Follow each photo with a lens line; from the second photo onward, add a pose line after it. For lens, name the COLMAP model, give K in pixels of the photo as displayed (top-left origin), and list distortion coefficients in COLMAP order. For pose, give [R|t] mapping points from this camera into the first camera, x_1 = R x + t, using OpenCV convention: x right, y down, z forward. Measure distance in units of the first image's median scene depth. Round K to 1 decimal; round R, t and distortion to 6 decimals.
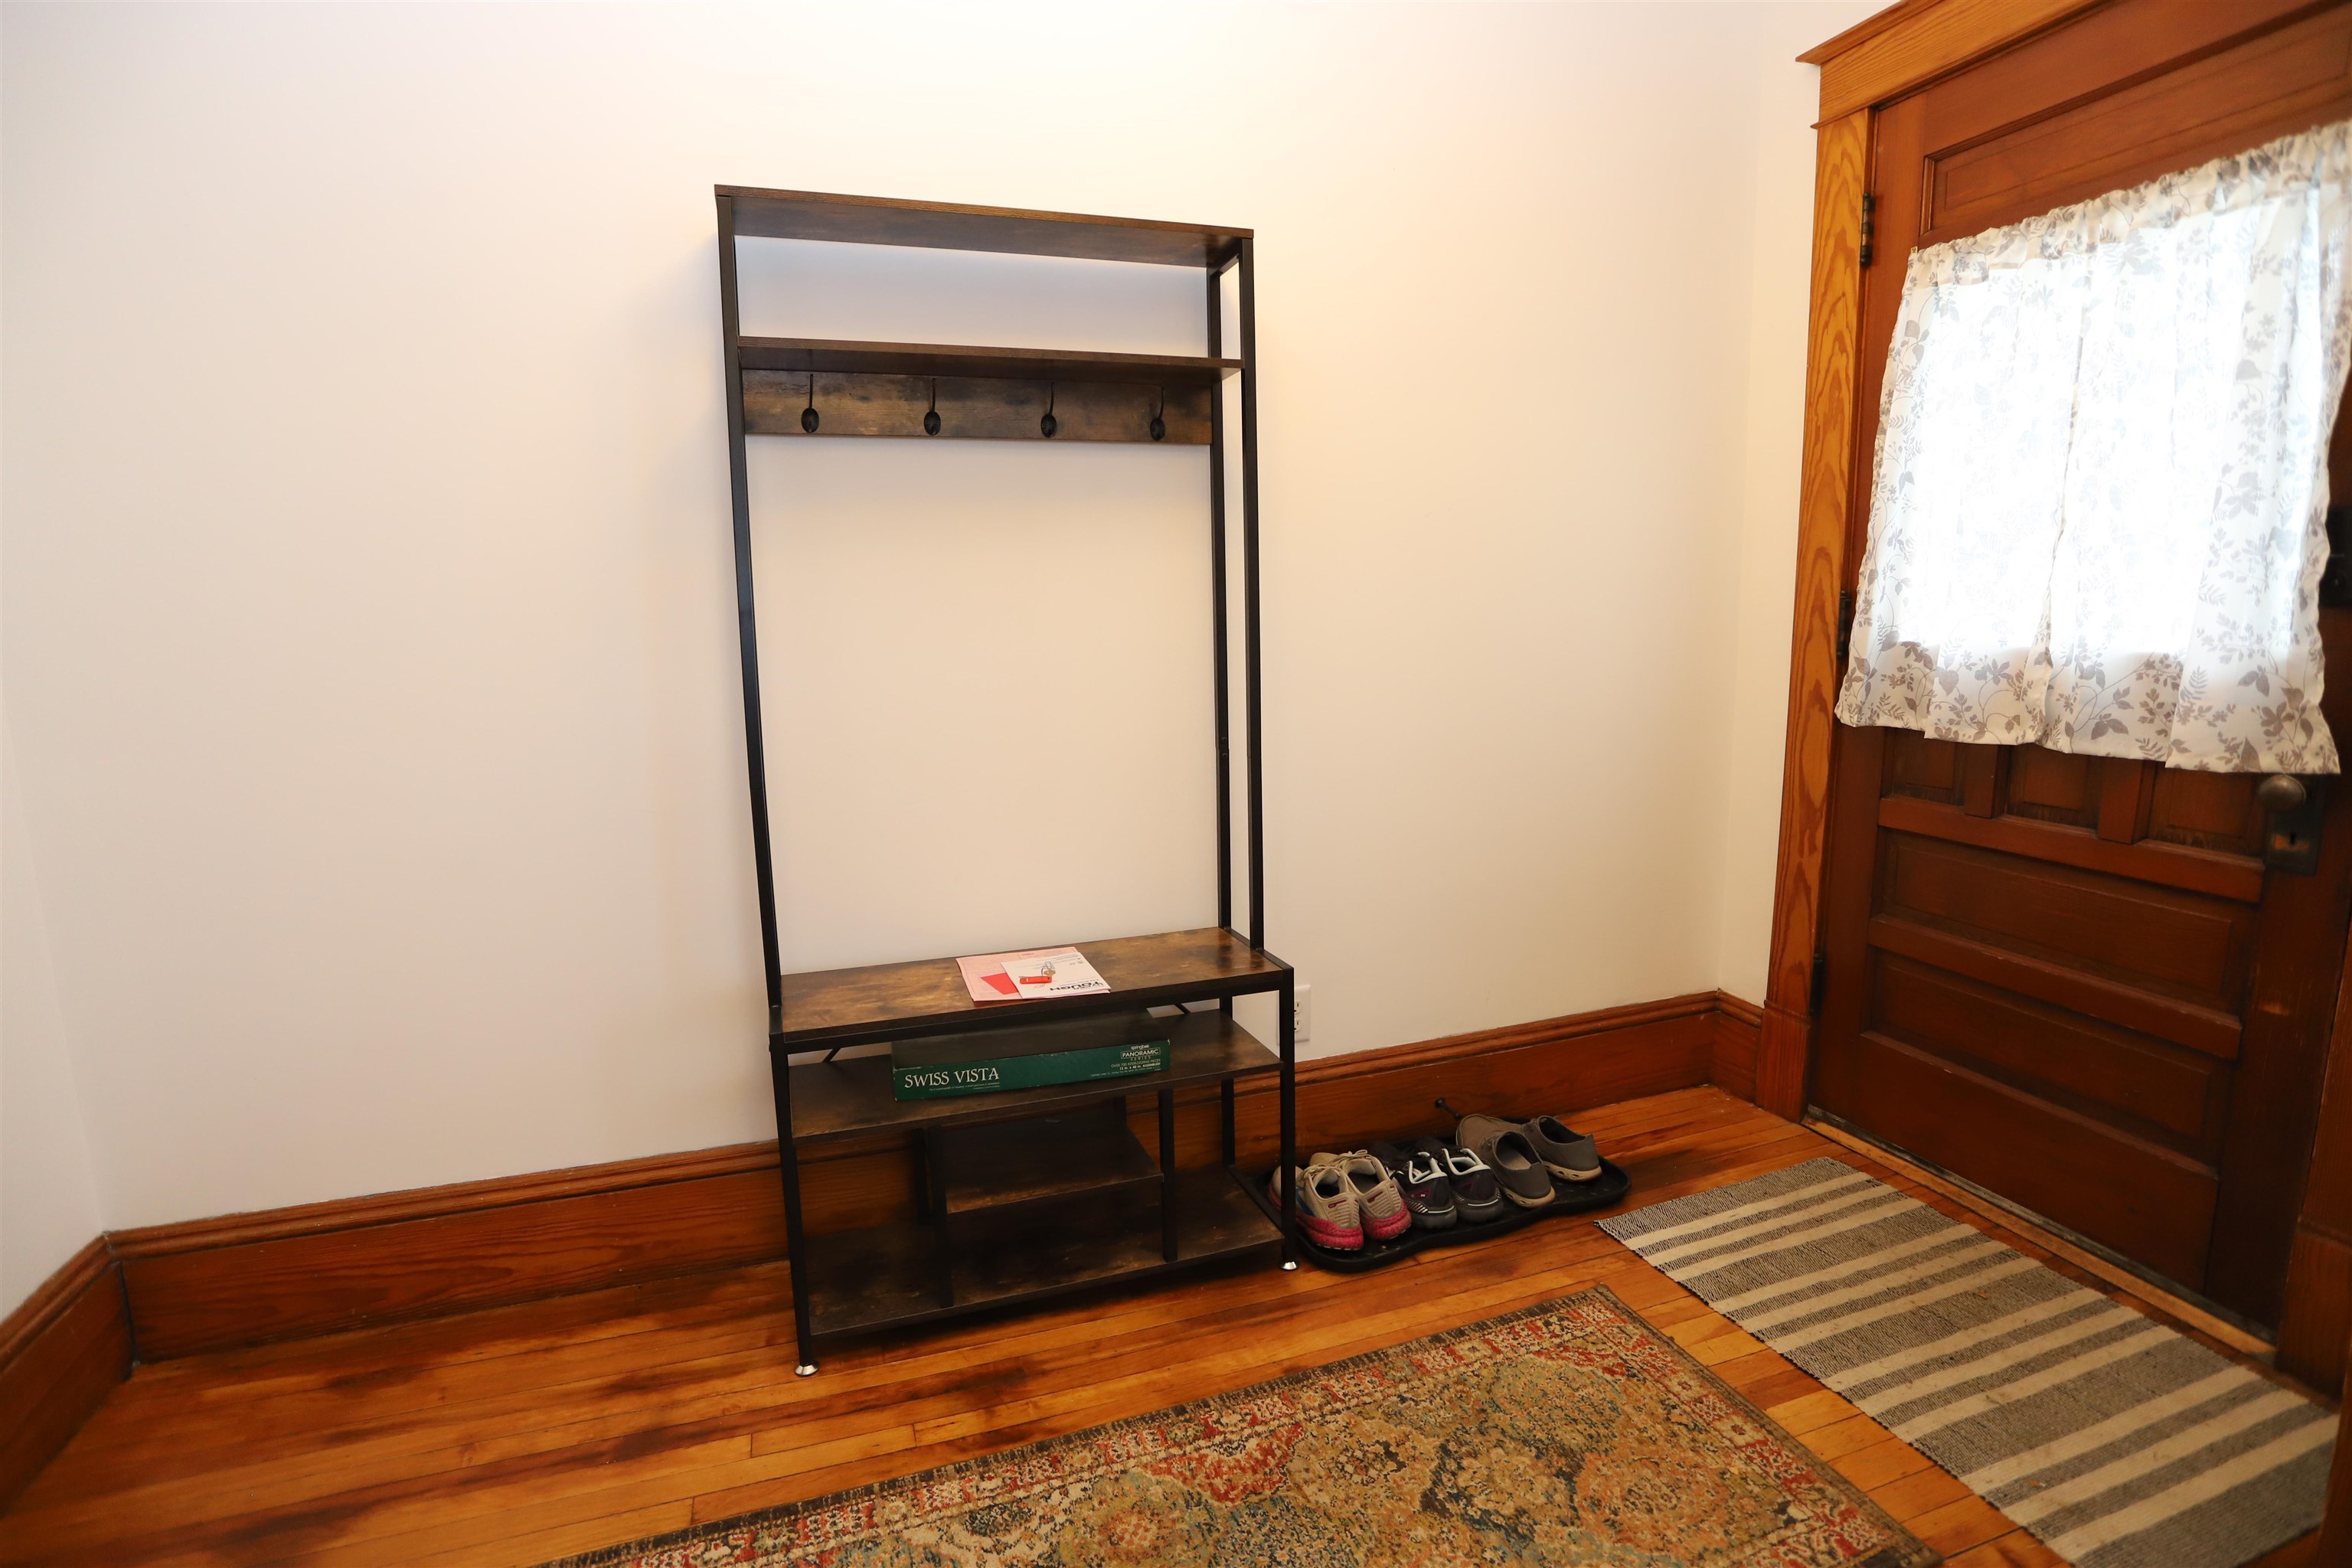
lens RADIAL K [[1140.4, 0, 1167.3], [0, 1140.4, 783.3], [0, 0, 1]] dist [-0.061026, 0.021470]
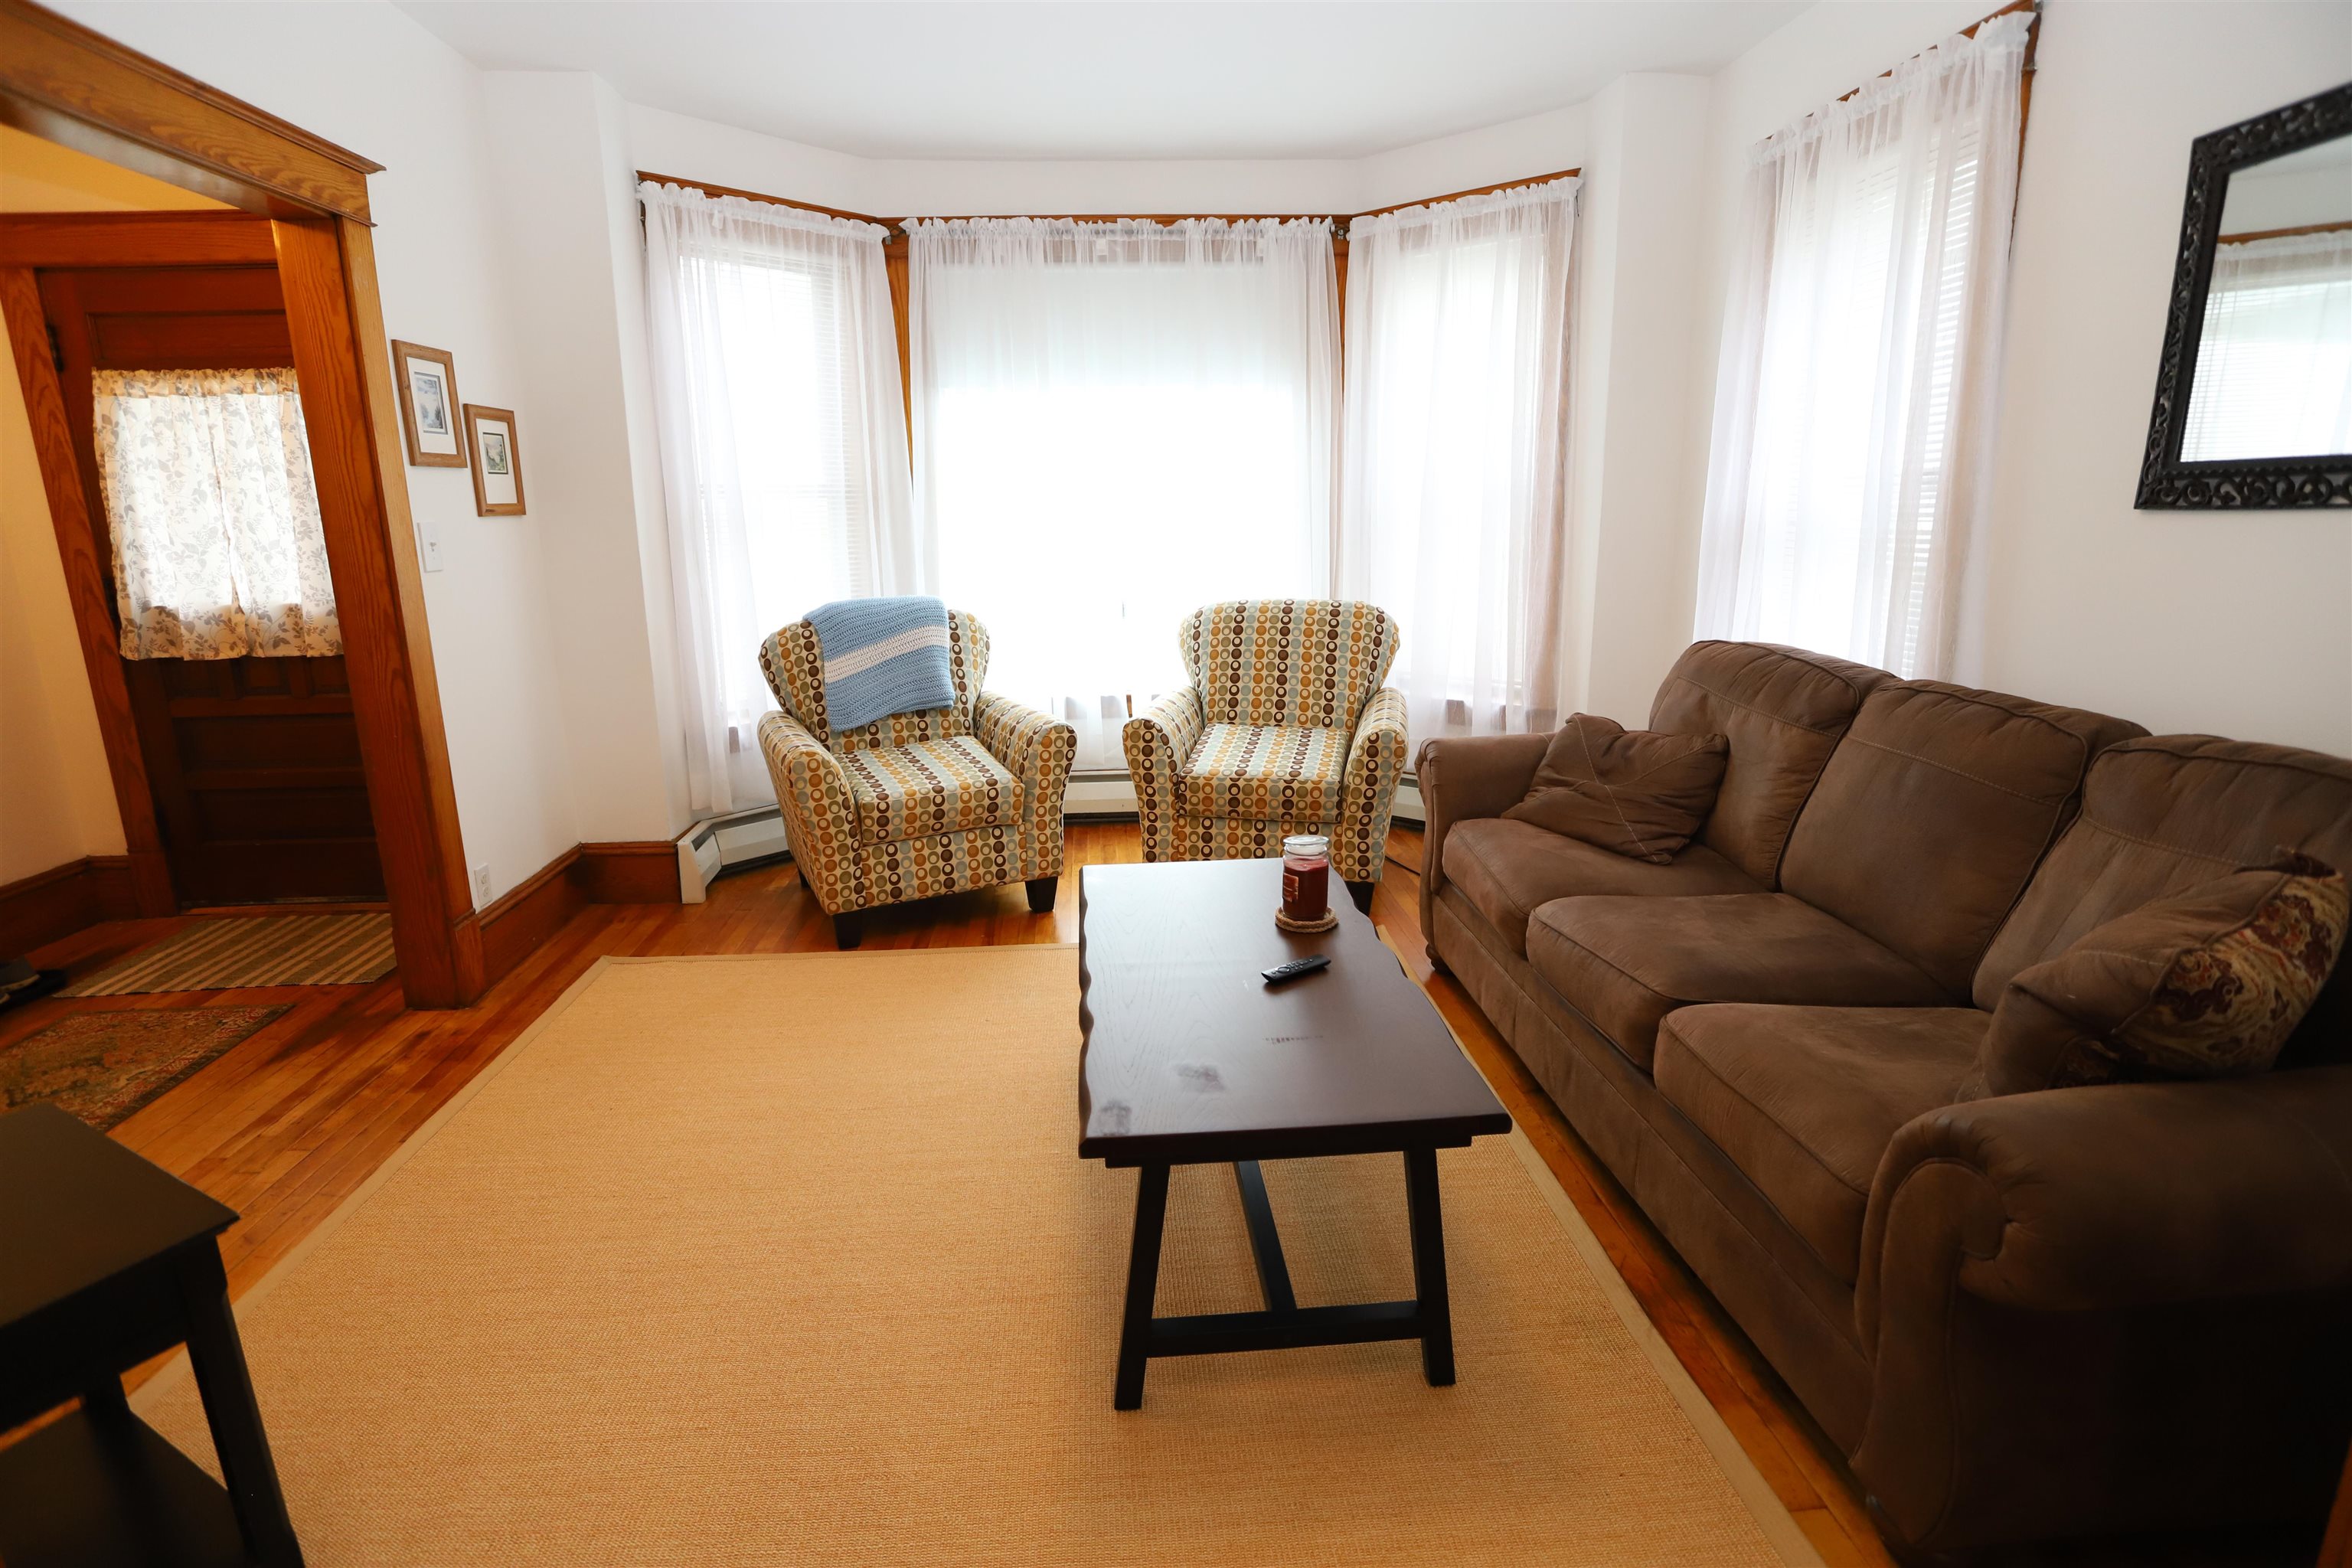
lens RADIAL K [[1140.4, 0, 1167.3], [0, 1140.4, 783.3], [0, 0, 1]] dist [-0.061026, 0.021470]
pose [[0.260221, -0.212271, 0.941927, -0.603637], [0.162760, 0.971219, 0.173907, 0.099934], [-0.951732, 0.108054, 0.287280, -0.972576]]
